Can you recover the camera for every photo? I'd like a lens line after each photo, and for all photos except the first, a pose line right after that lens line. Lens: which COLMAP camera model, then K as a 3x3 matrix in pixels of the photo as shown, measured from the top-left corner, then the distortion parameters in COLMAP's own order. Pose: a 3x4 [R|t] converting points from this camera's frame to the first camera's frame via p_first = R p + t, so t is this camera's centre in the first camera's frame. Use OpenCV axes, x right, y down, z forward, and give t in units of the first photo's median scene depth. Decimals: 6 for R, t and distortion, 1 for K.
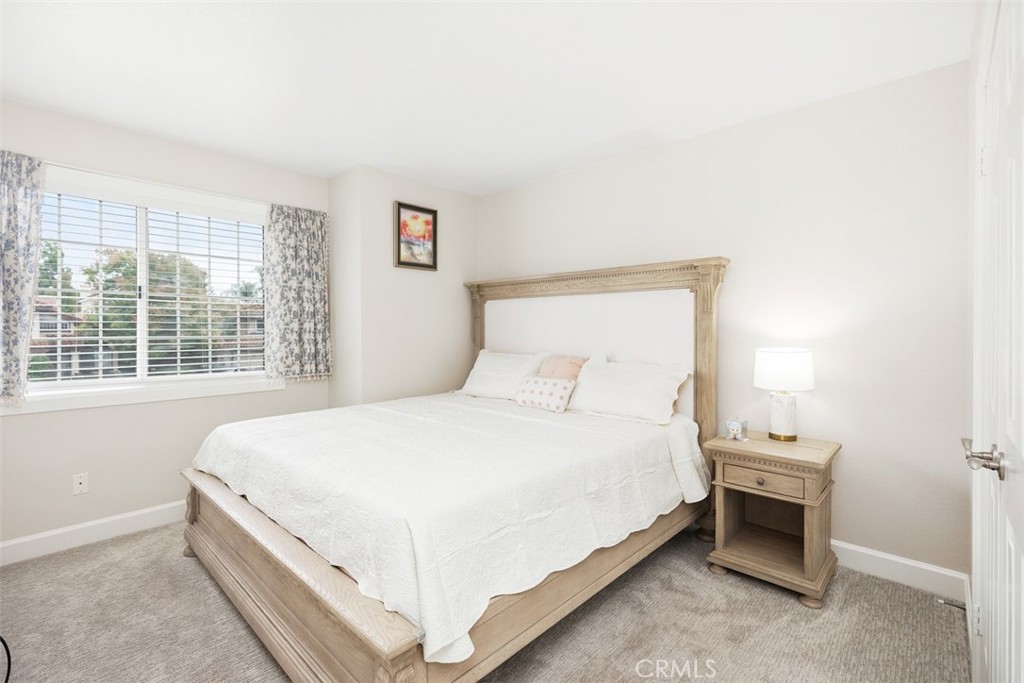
lens RADIAL K [[462.3, 0, 512.5], [0, 462.3, 335.8], [0, 0, 1]] dist [0.001545, -0.000908]
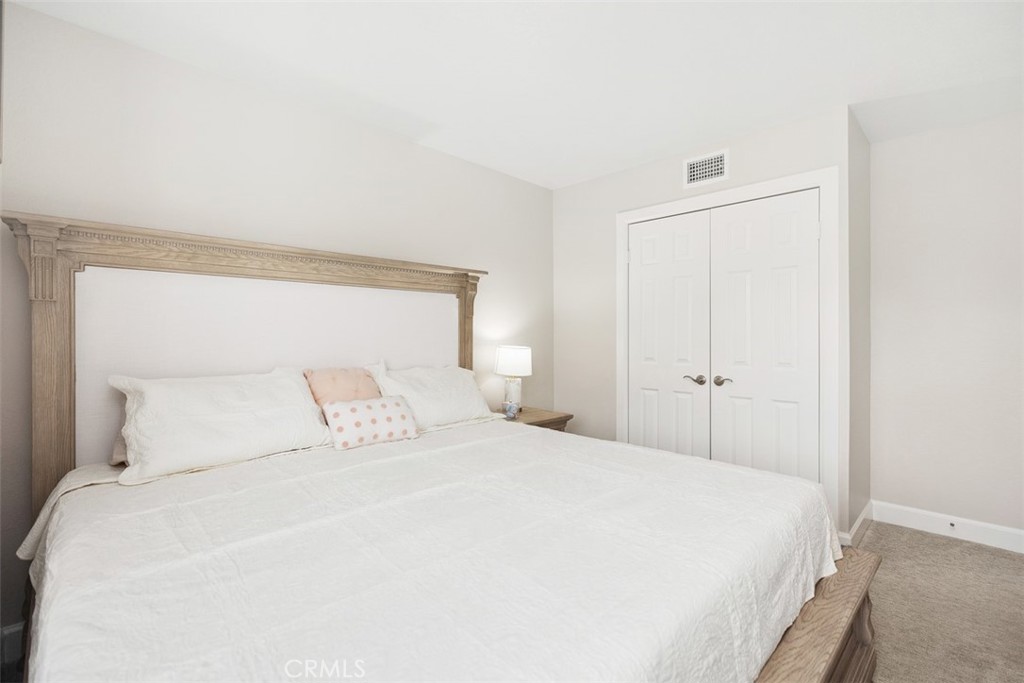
lens RADIAL K [[462.3, 0, 512.8], [0, 462.3, 336.1], [0, 0, 1]] dist [0.001545, -0.000908]
pose [[0.040758, -0.008523, 0.999133, -0.624244], [0.010787, 0.999909, 0.008089, -0.010208], [-0.999111, 0.010448, 0.040846, 0.738438]]
